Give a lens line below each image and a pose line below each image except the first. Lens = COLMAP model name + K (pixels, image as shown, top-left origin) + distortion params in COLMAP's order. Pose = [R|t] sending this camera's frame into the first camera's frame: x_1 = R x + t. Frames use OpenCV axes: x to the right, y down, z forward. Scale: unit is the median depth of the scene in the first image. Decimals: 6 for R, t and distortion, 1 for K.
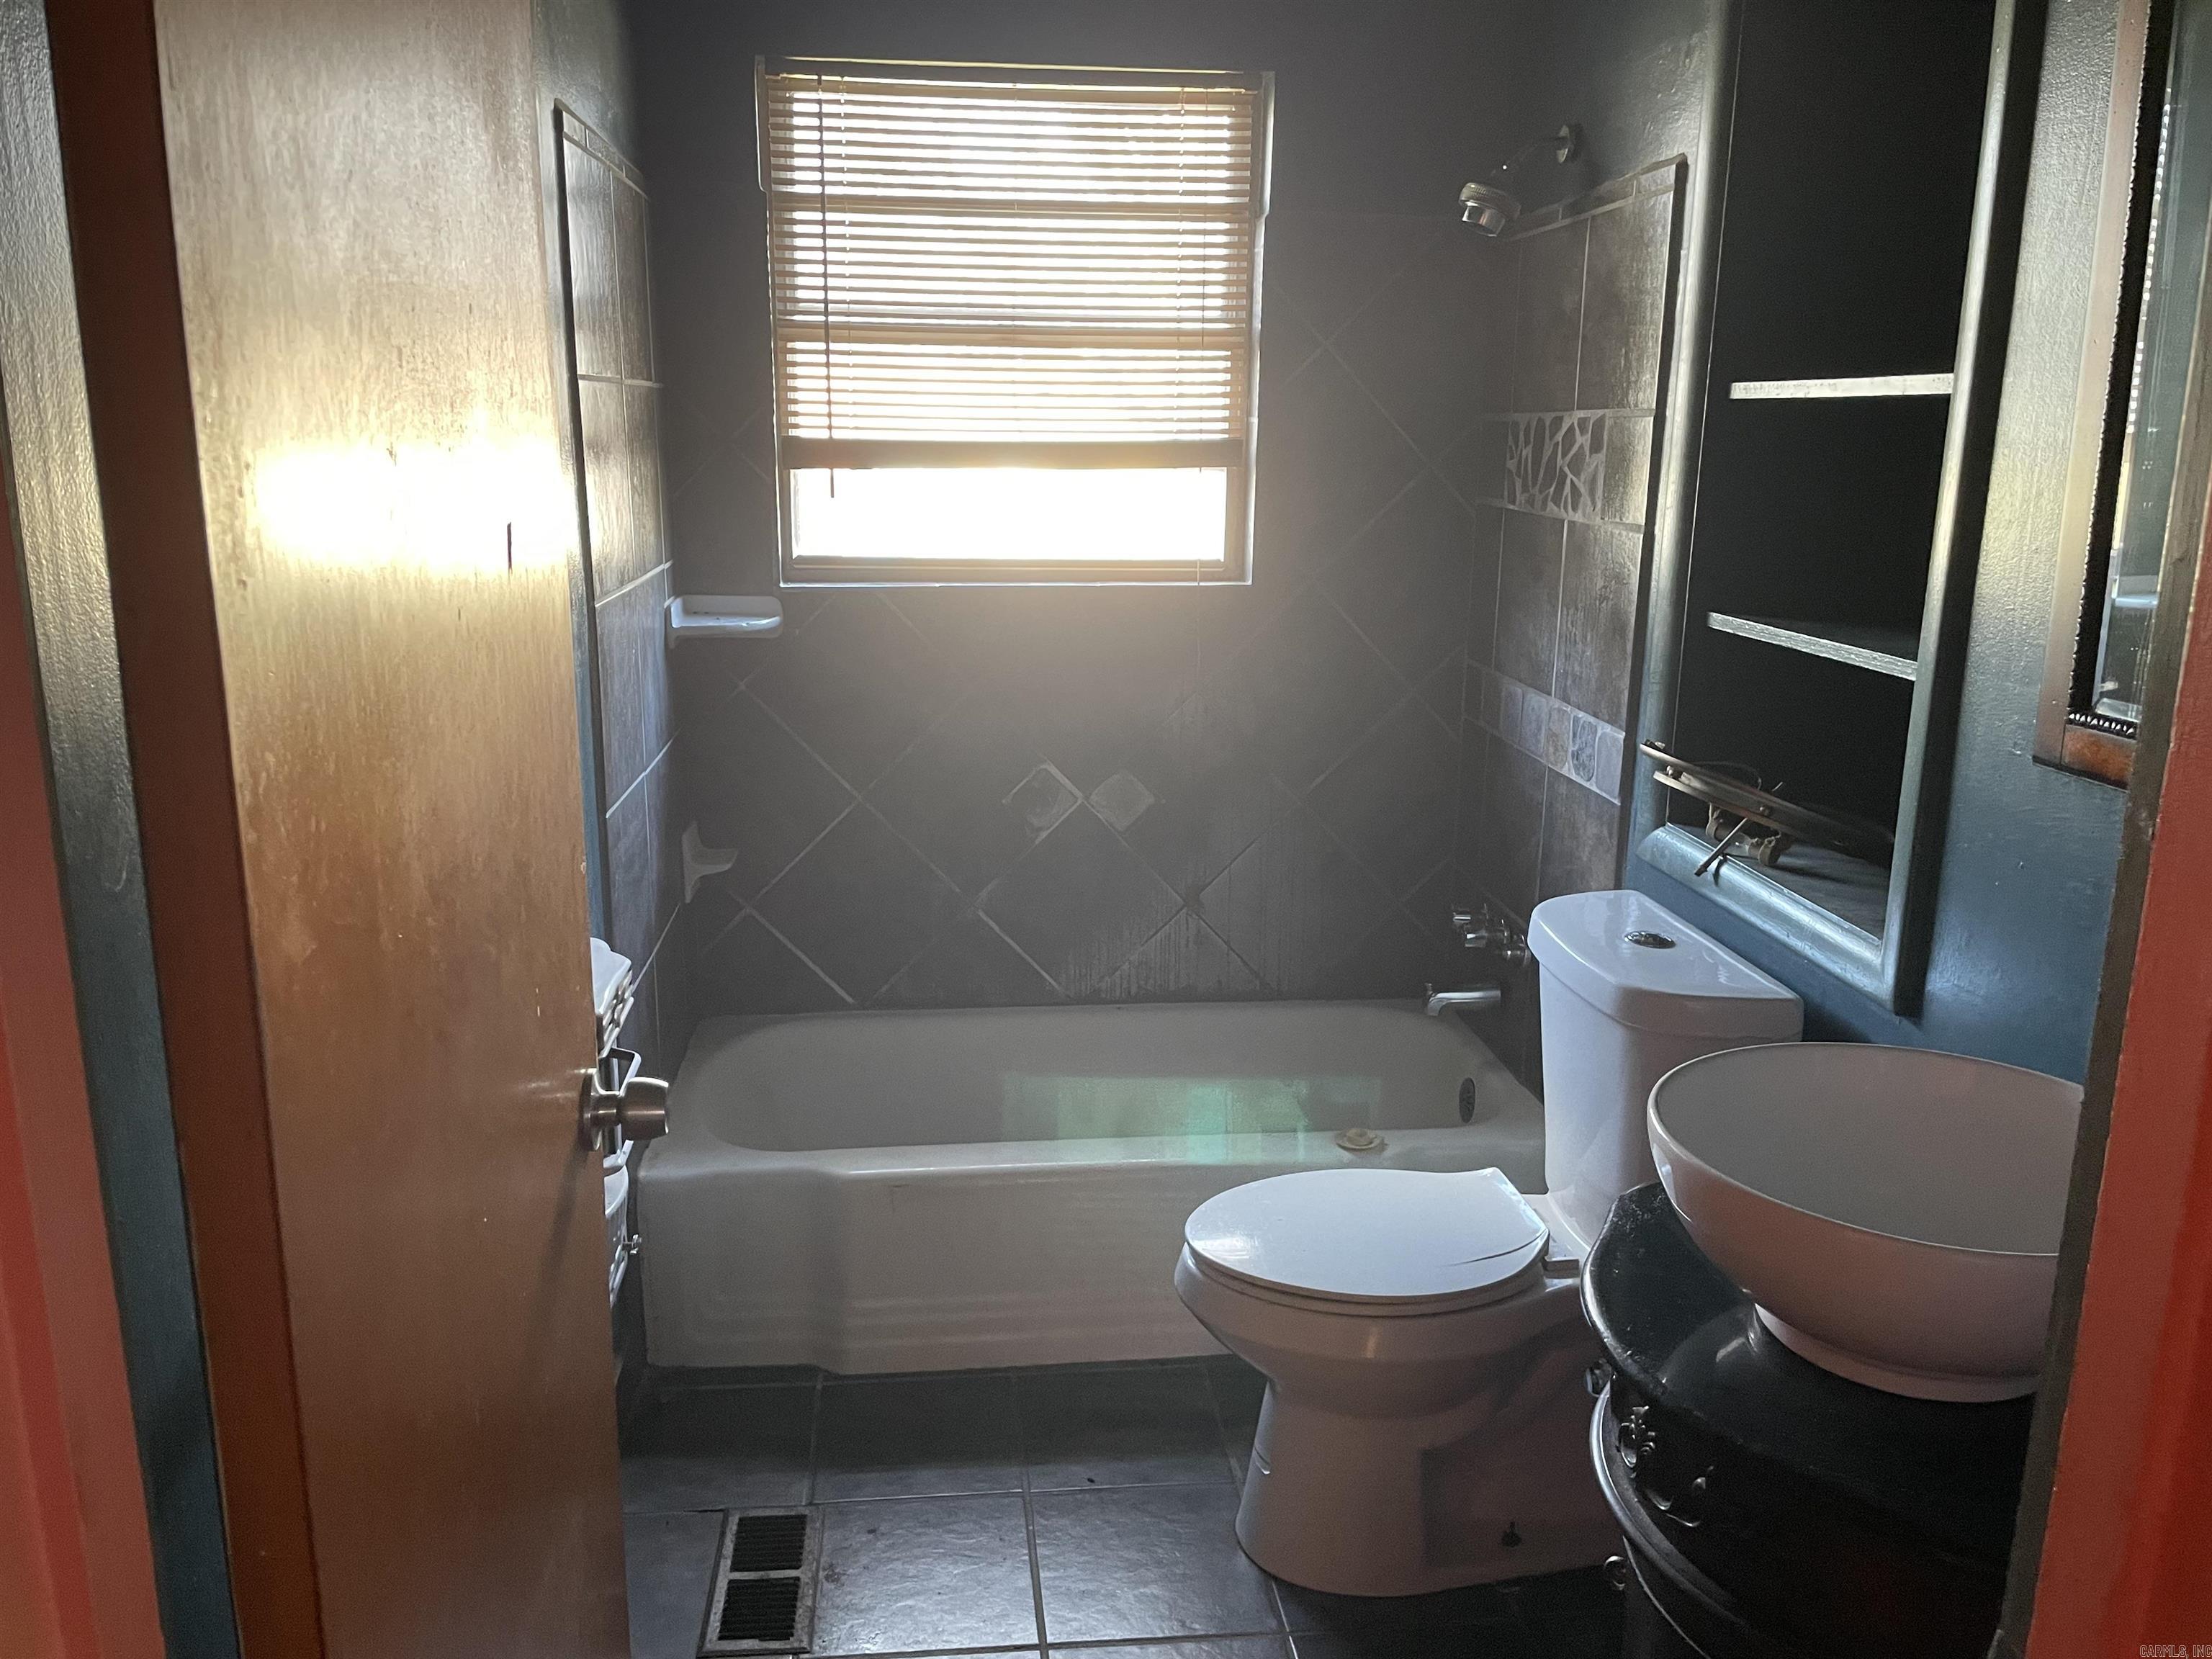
lens RADIAL K [[1693.4, 0, 1096.8], [0, 1693.4, 820.3], [0, 0, 1]] dist [0.094876, -0.129848]
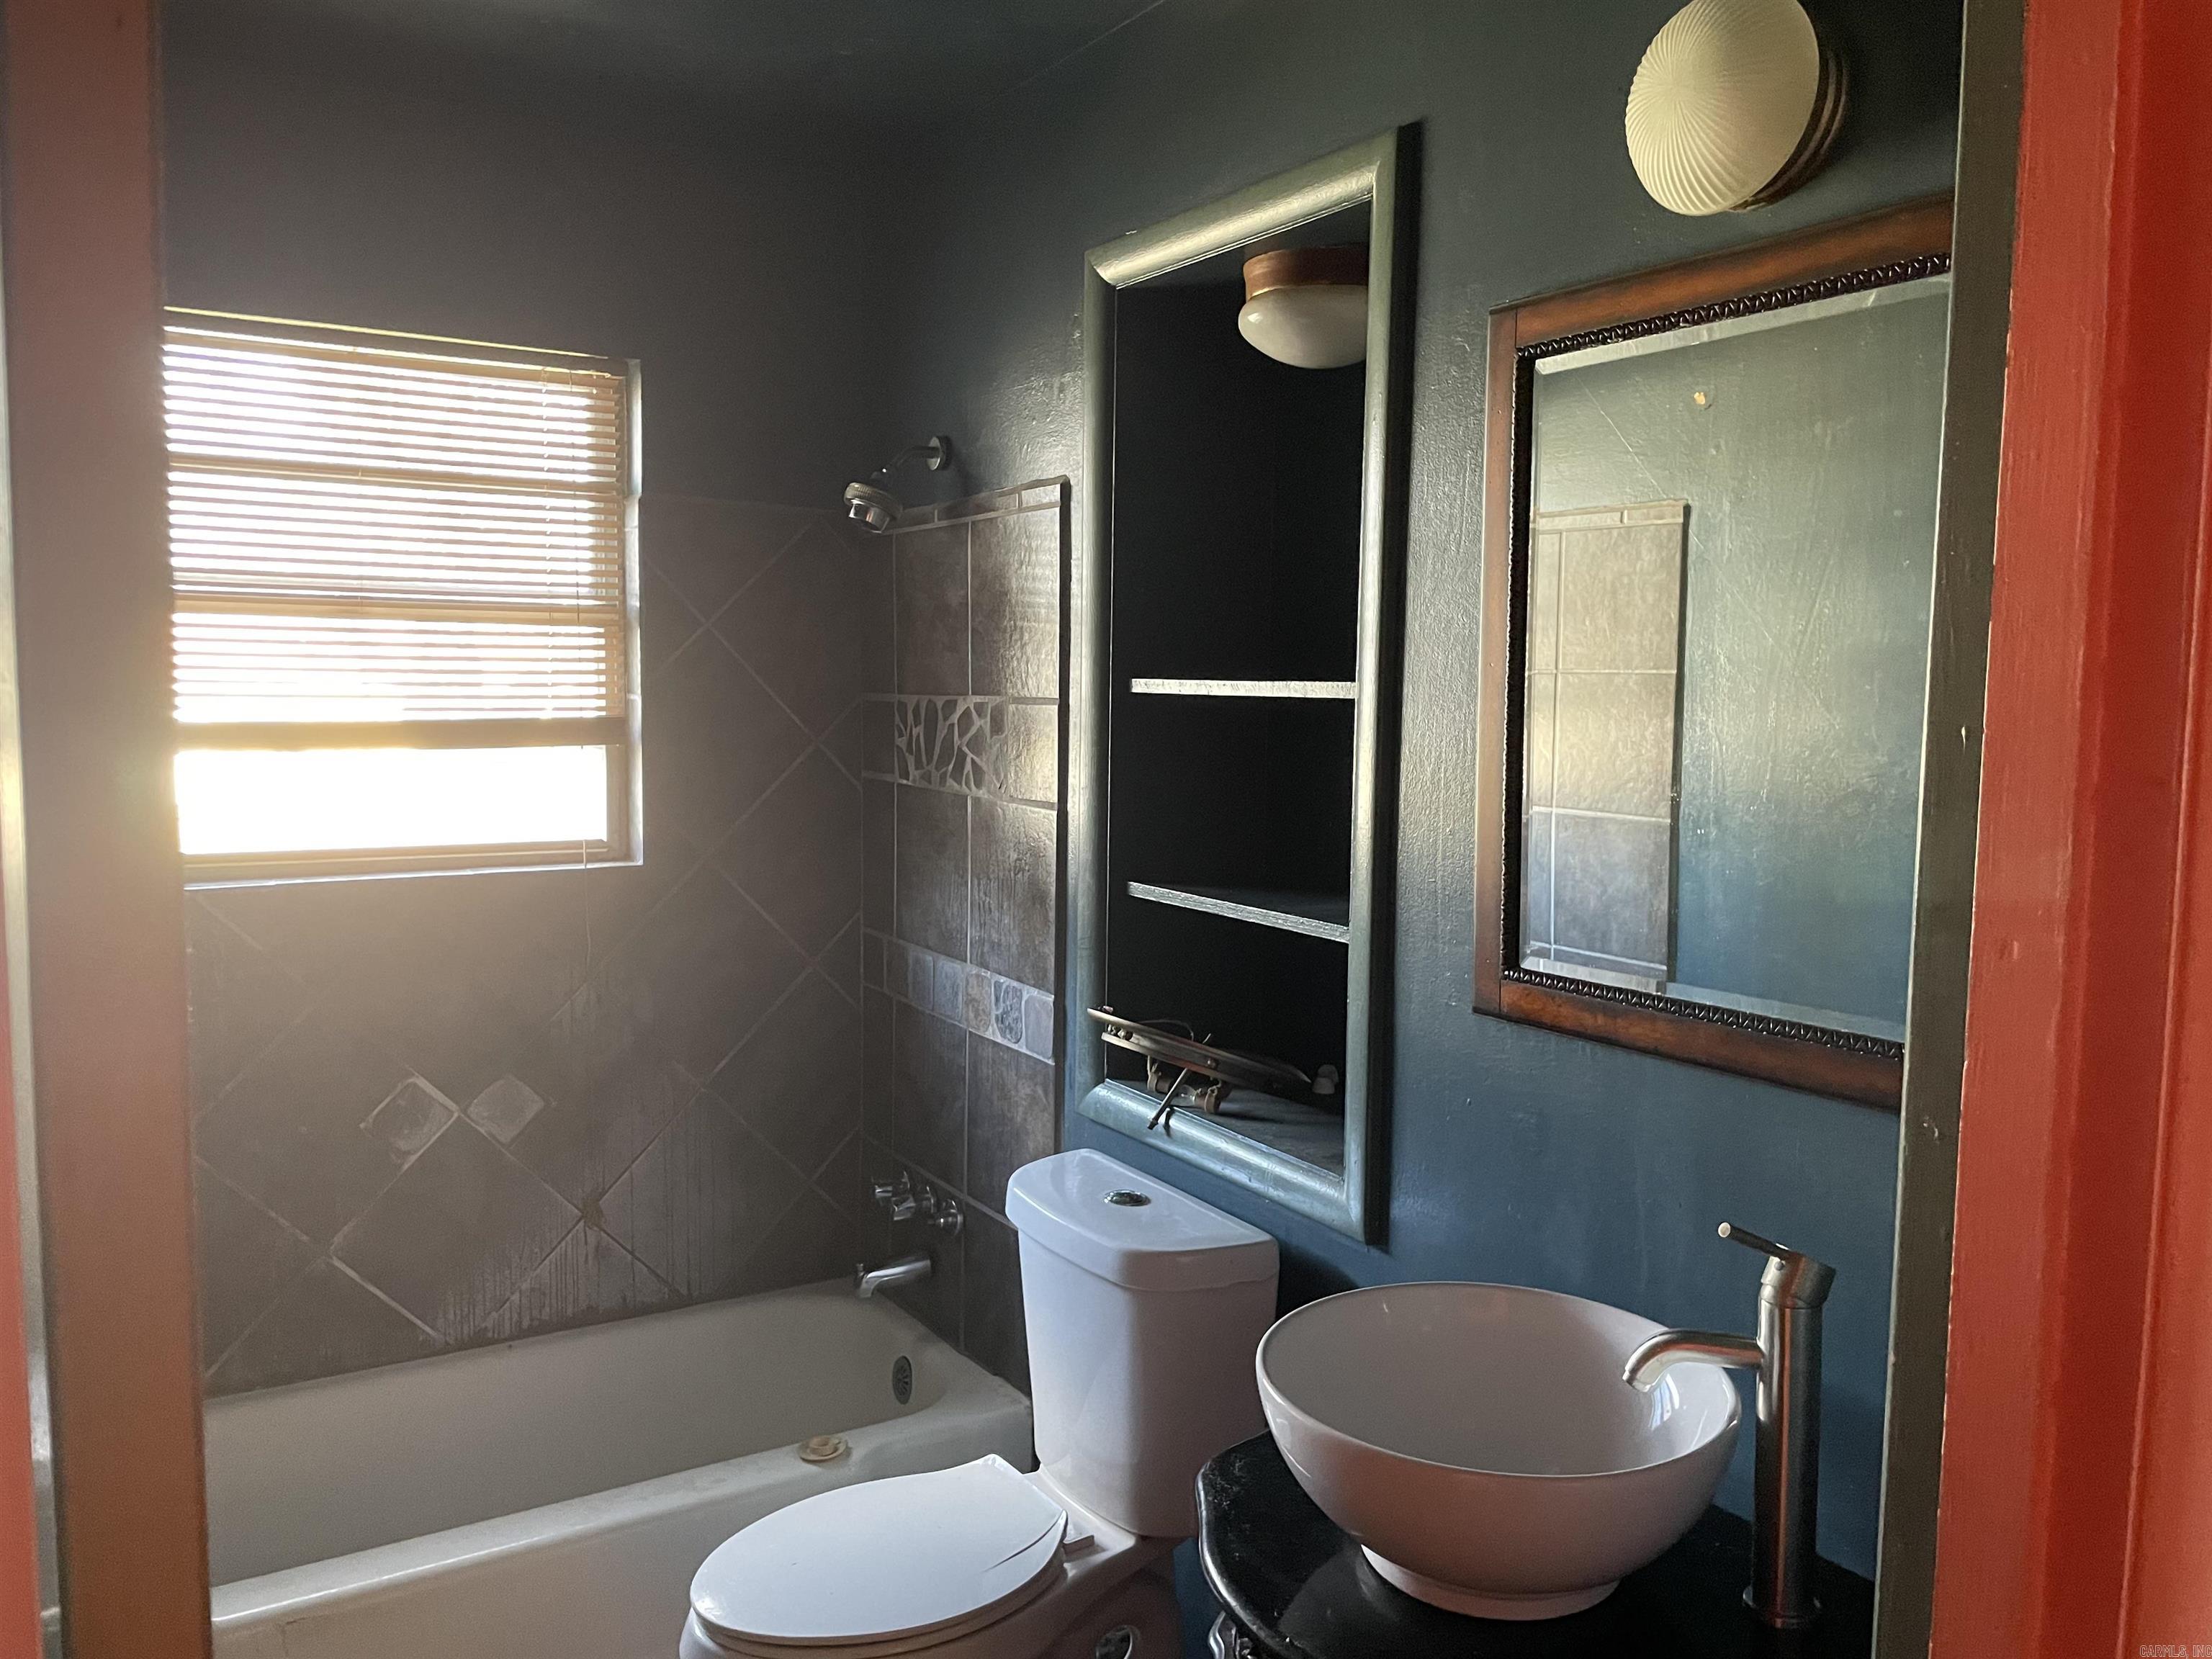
lens RADIAL K [[1693.4, 0, 1096.8], [0, 1693.4, 820.3], [0, 0, 1]] dist [0.094876, -0.129848]
pose [[0.895670, -0.036713, 0.443201, -0.121842], [0.096909, 0.988750, -0.113941, -0.035144], [-0.434031, 0.145004, 0.889152, 0.040065]]
